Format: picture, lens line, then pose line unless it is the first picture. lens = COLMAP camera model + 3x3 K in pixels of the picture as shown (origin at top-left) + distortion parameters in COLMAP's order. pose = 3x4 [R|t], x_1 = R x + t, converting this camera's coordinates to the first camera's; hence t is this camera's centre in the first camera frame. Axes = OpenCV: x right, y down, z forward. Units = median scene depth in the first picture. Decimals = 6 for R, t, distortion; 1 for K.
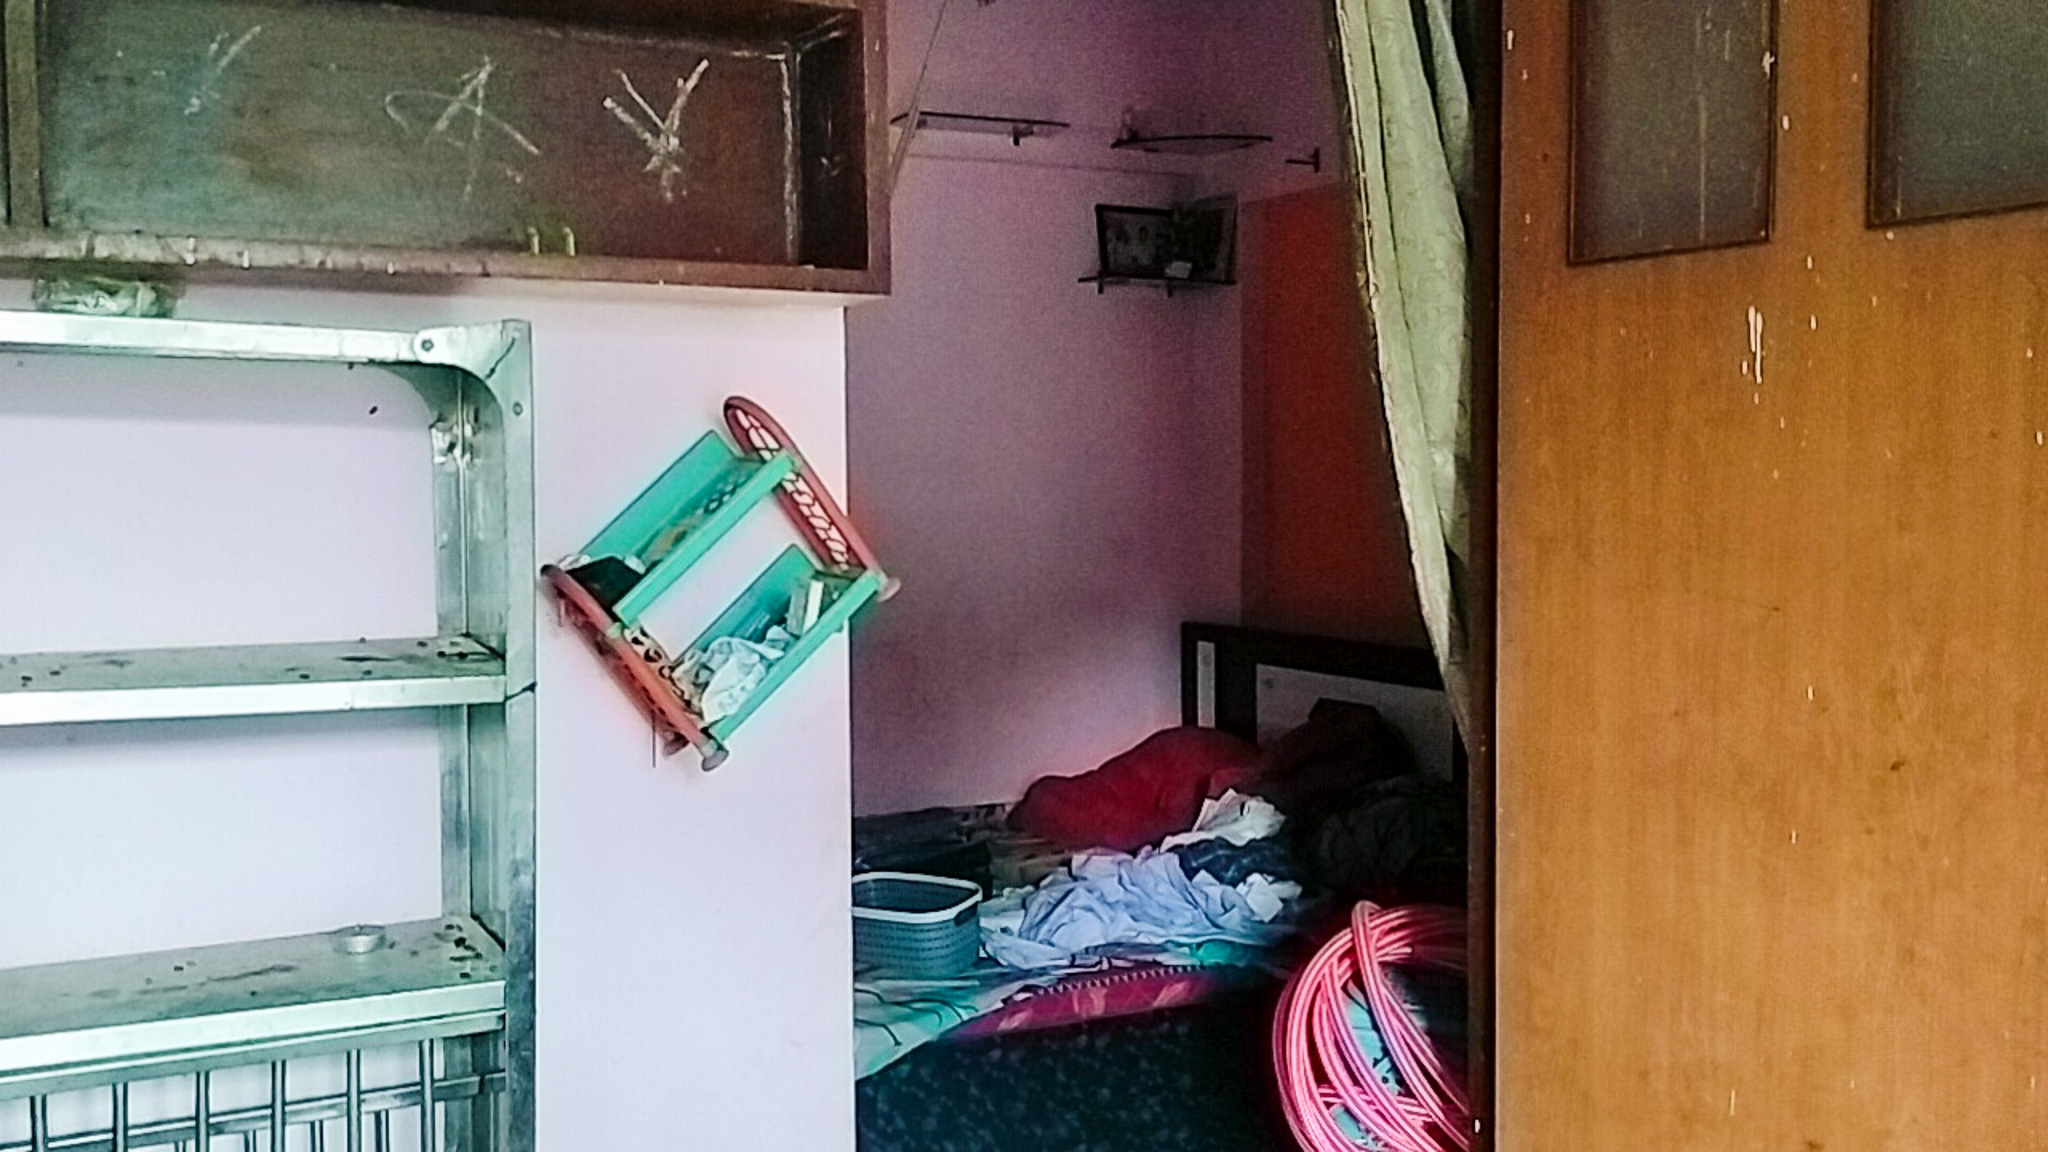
lens RADIAL K [[1882.9, 0, 1017.2], [0, 1882.9, 571.2], [0, 0, 1]] dist [0.109096, -0.222734]
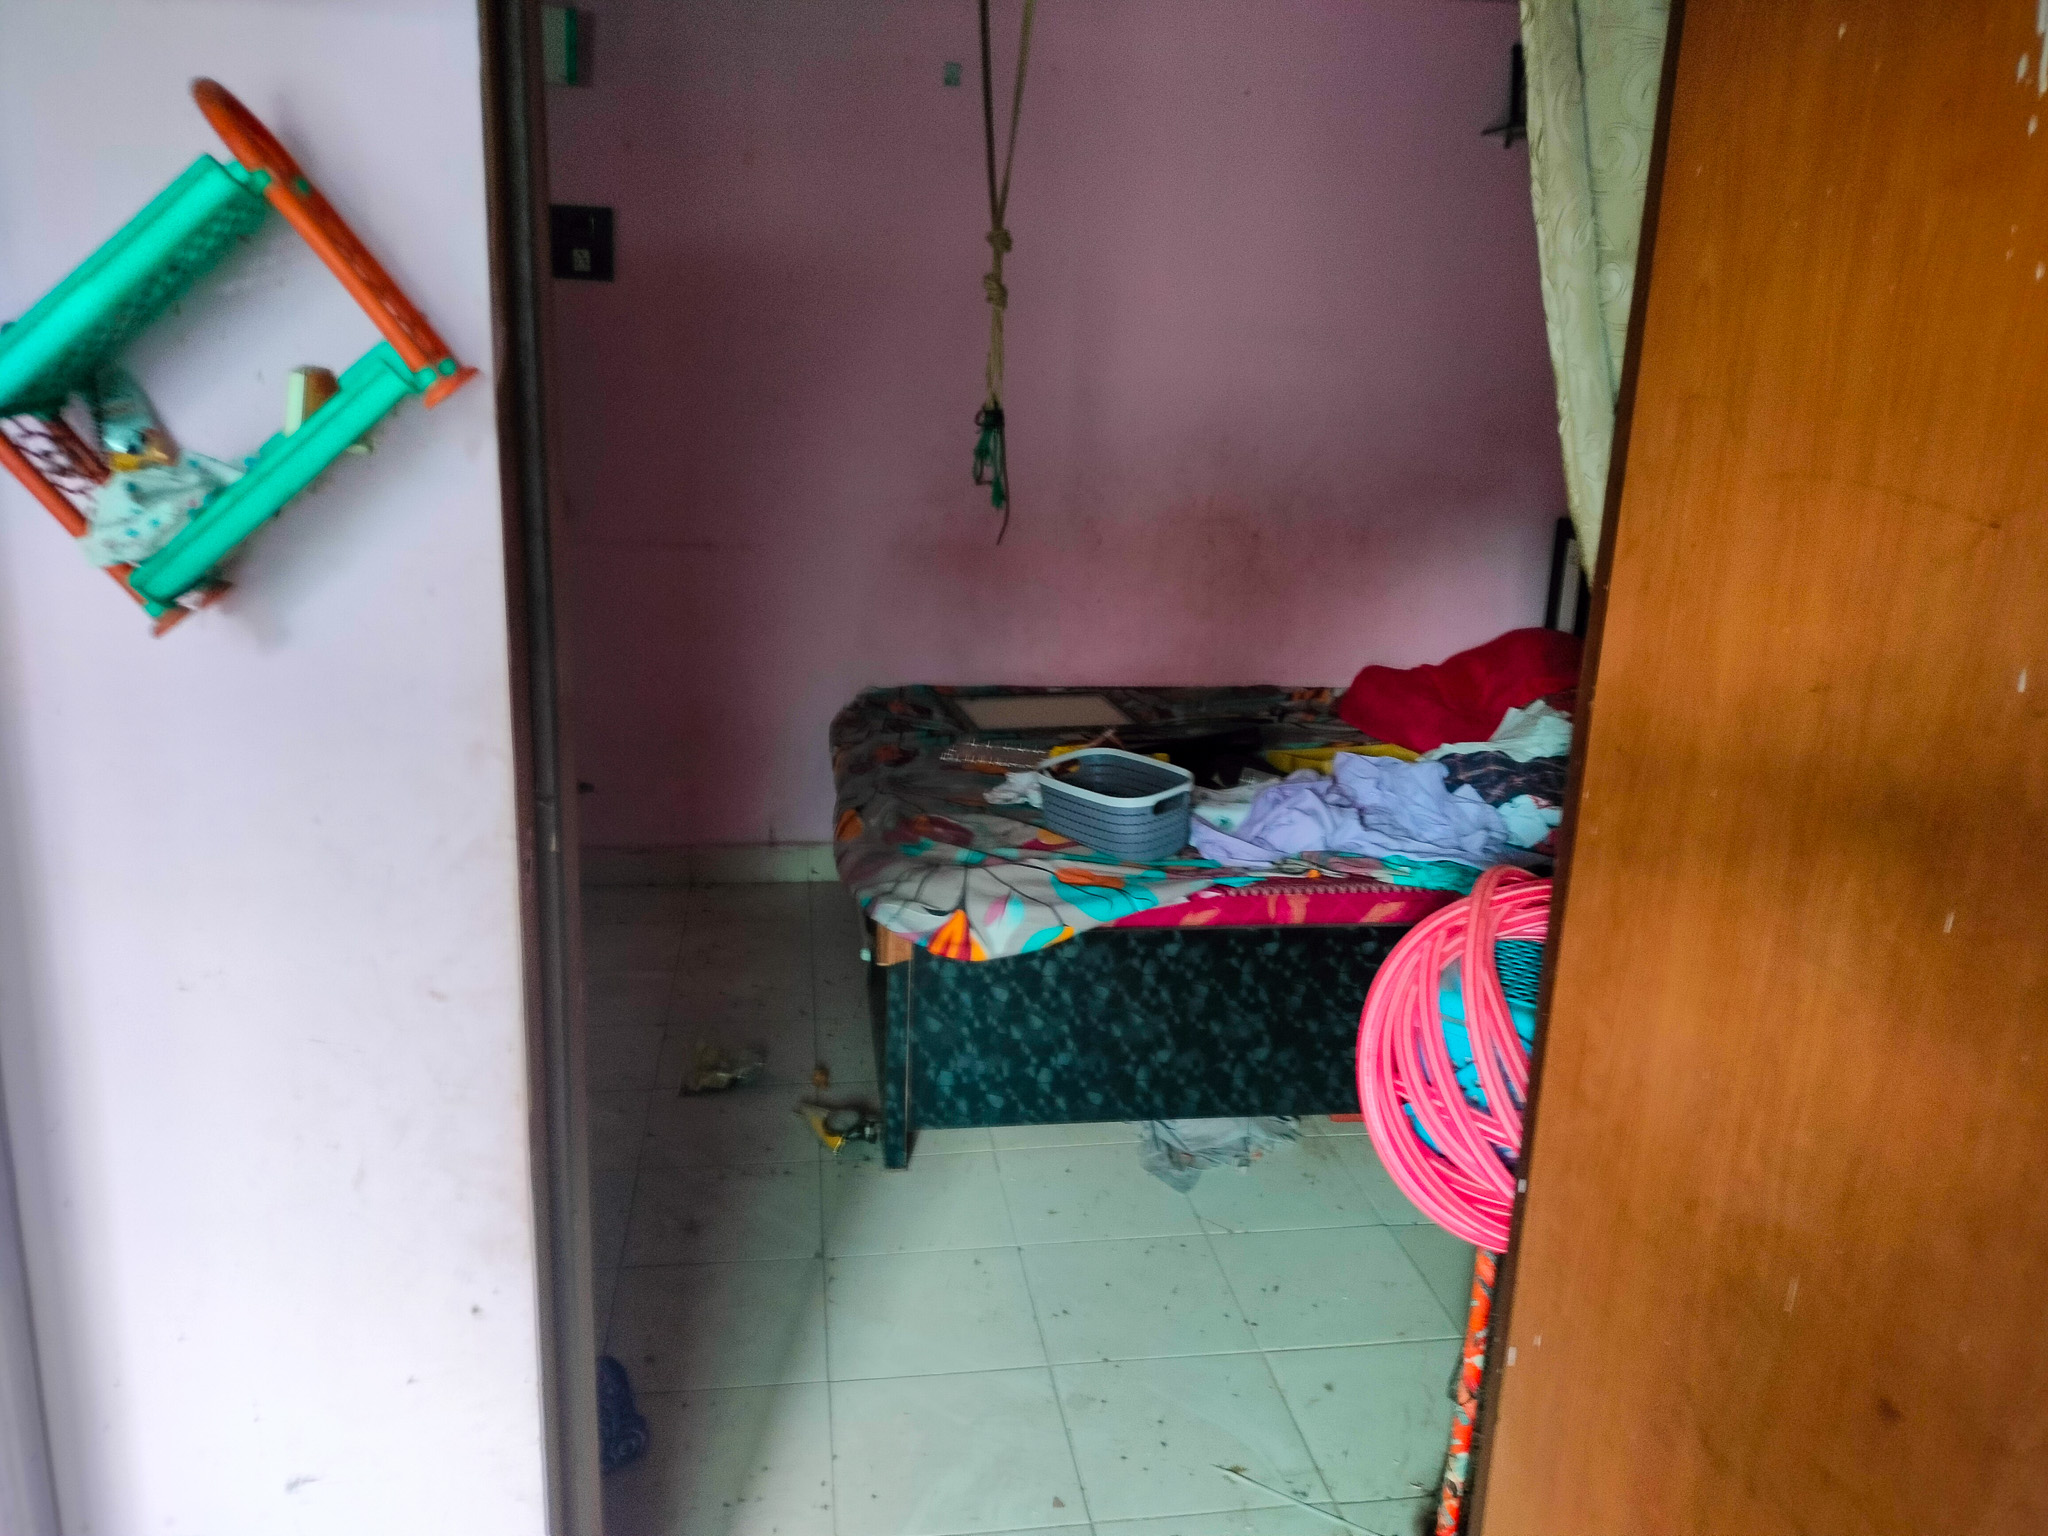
lens RADIAL K [[1553.9, 0, 1023.0], [0, 1553.9, 775.2], [0, 0, 1]] dist [0.057768, -0.051652]
pose [[0.942884, 0.123255, -0.309481, 0.142065], [-0.058738, 0.975990, 0.209746, 0.005921], [0.327902, -0.179588, 0.927485, 0.237157]]
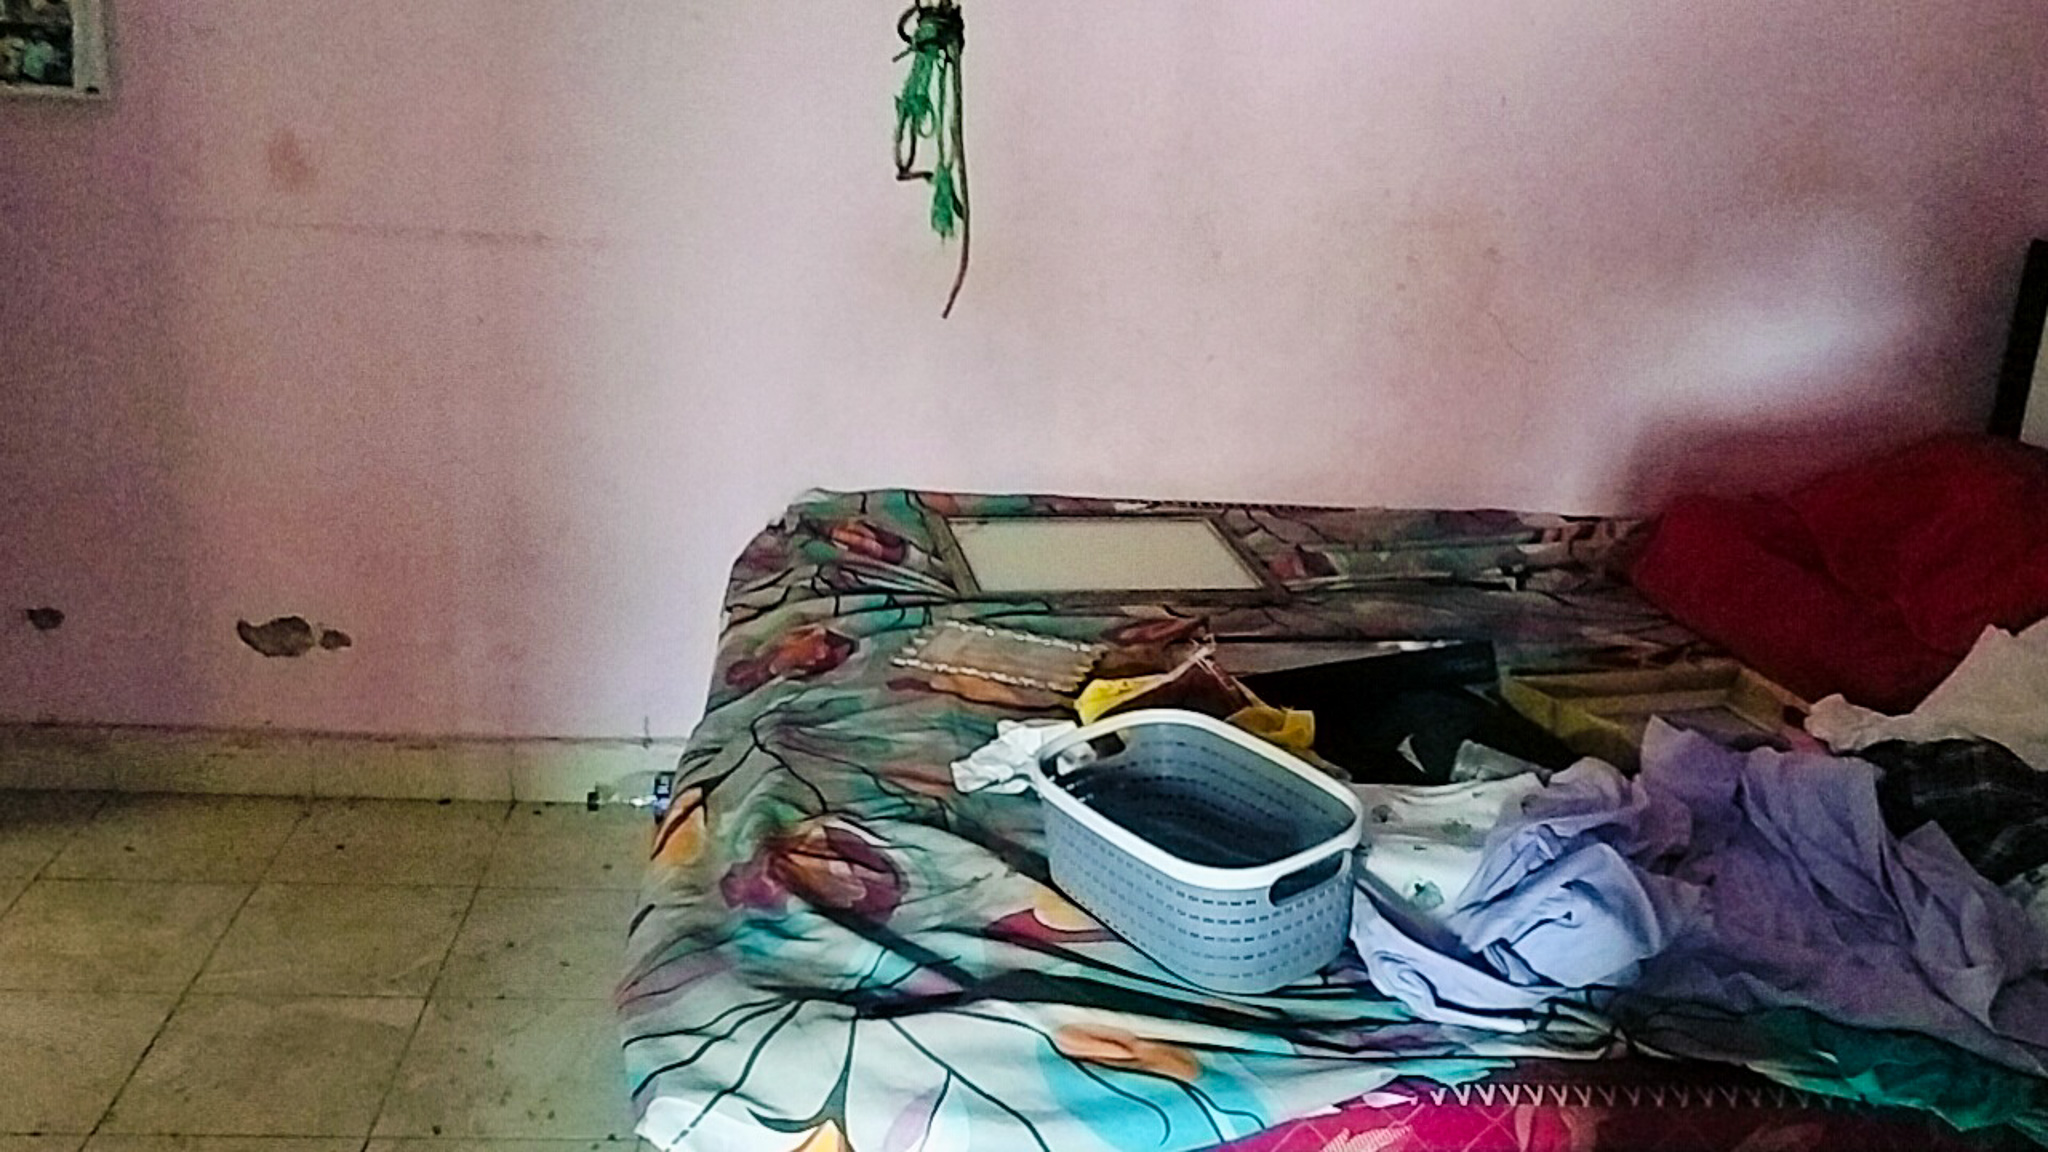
lens RADIAL K [[1882.9, 0, 1017.2], [0, 1882.9, 571.2], [0, 0, 1]] dist [0.109096, -0.222734]
pose [[0.913354, 0.182136, -0.364159, 0.058708], [-0.087081, 0.961058, 0.262269, 0.000730], [0.397746, -0.207833, 0.893646, 0.570870]]
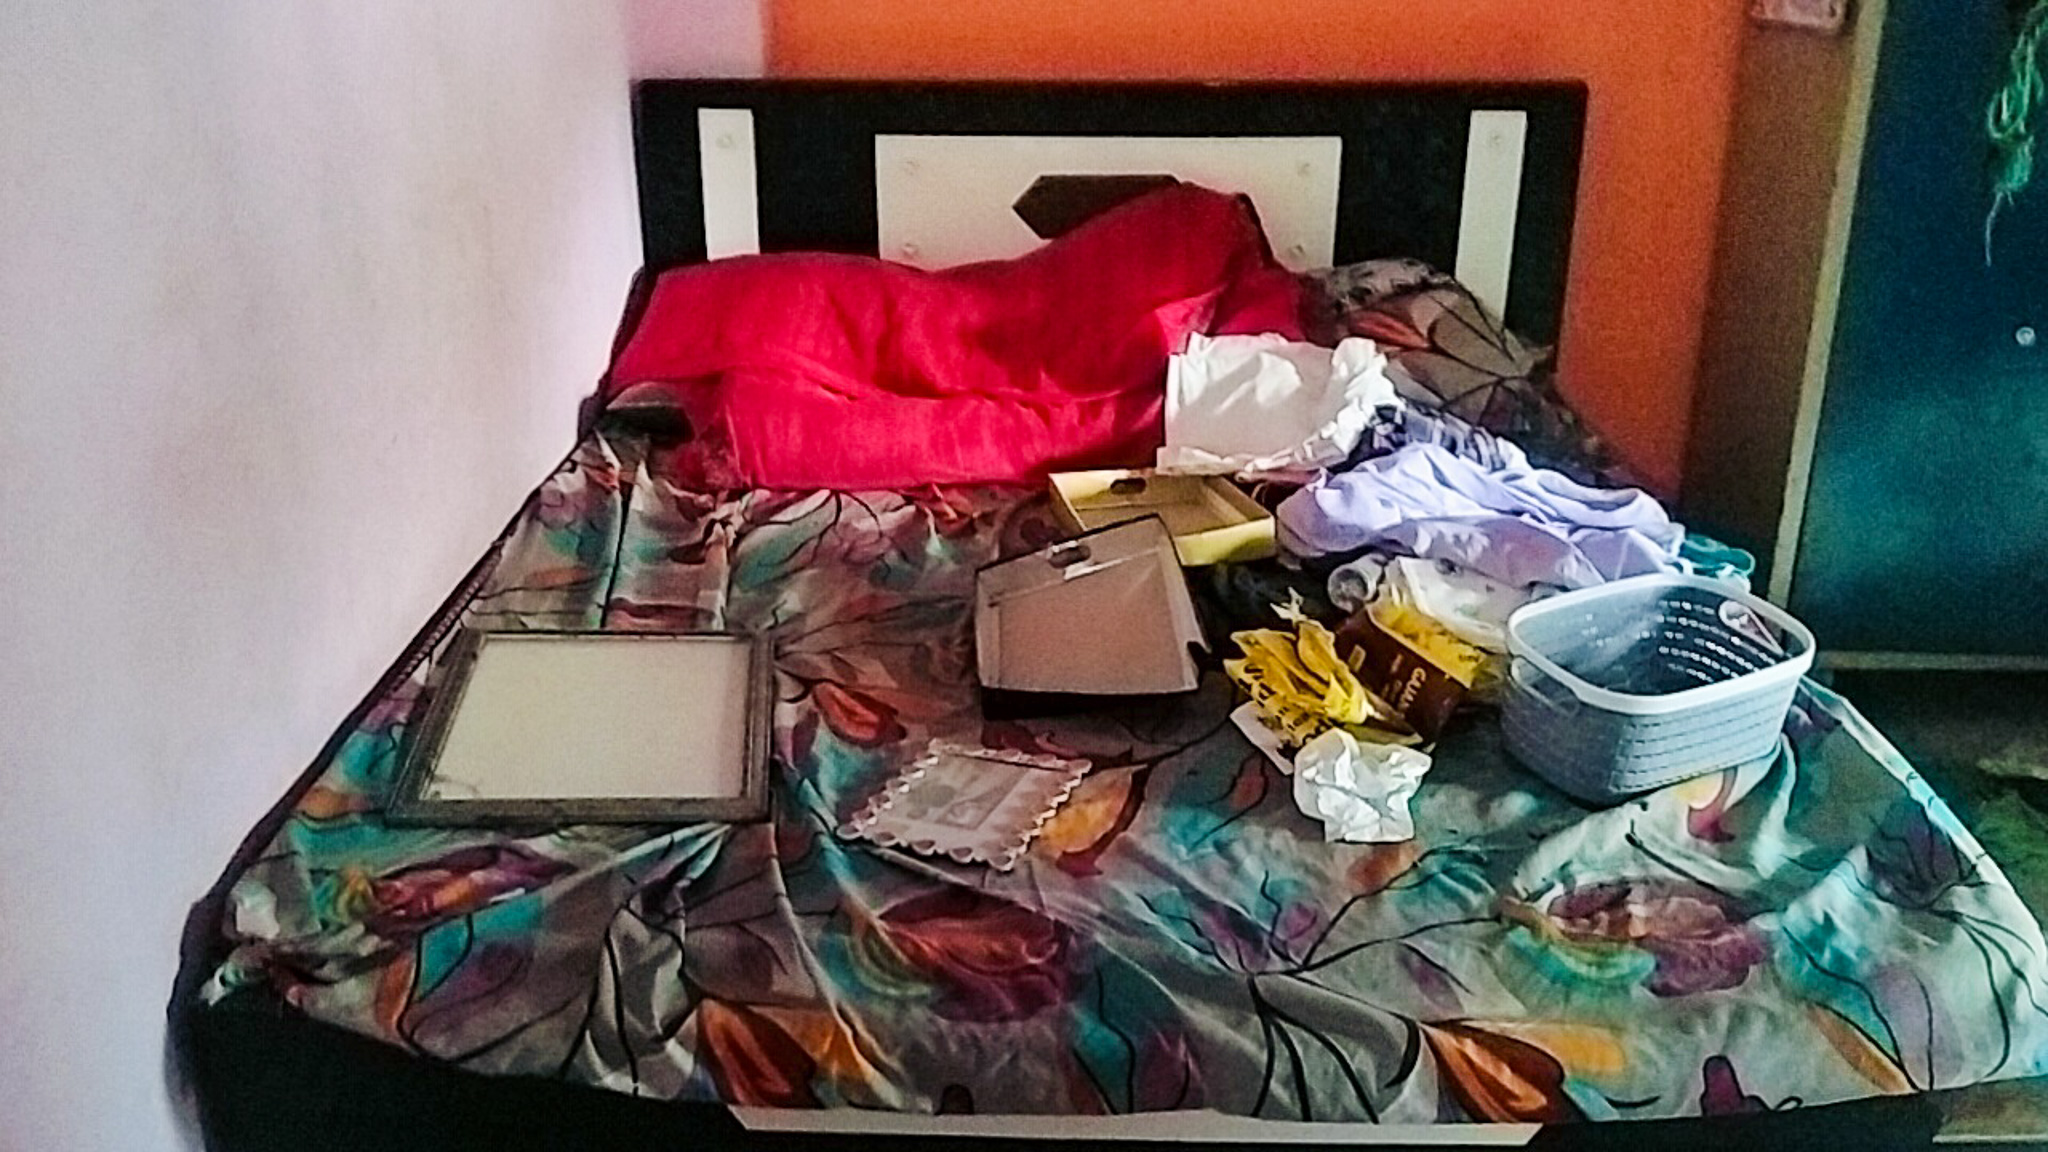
lens RADIAL K [[1882.9, 0, 1017.2], [0, 1882.9, 571.2], [0, 0, 1]] dist [0.109096, -0.222734]
pose [[0.493673, -0.312995, 0.811370, -0.576171], [0.042286, 0.940523, 0.337088, -0.036425], [-0.868619, -0.132101, 0.477546, 0.893825]]
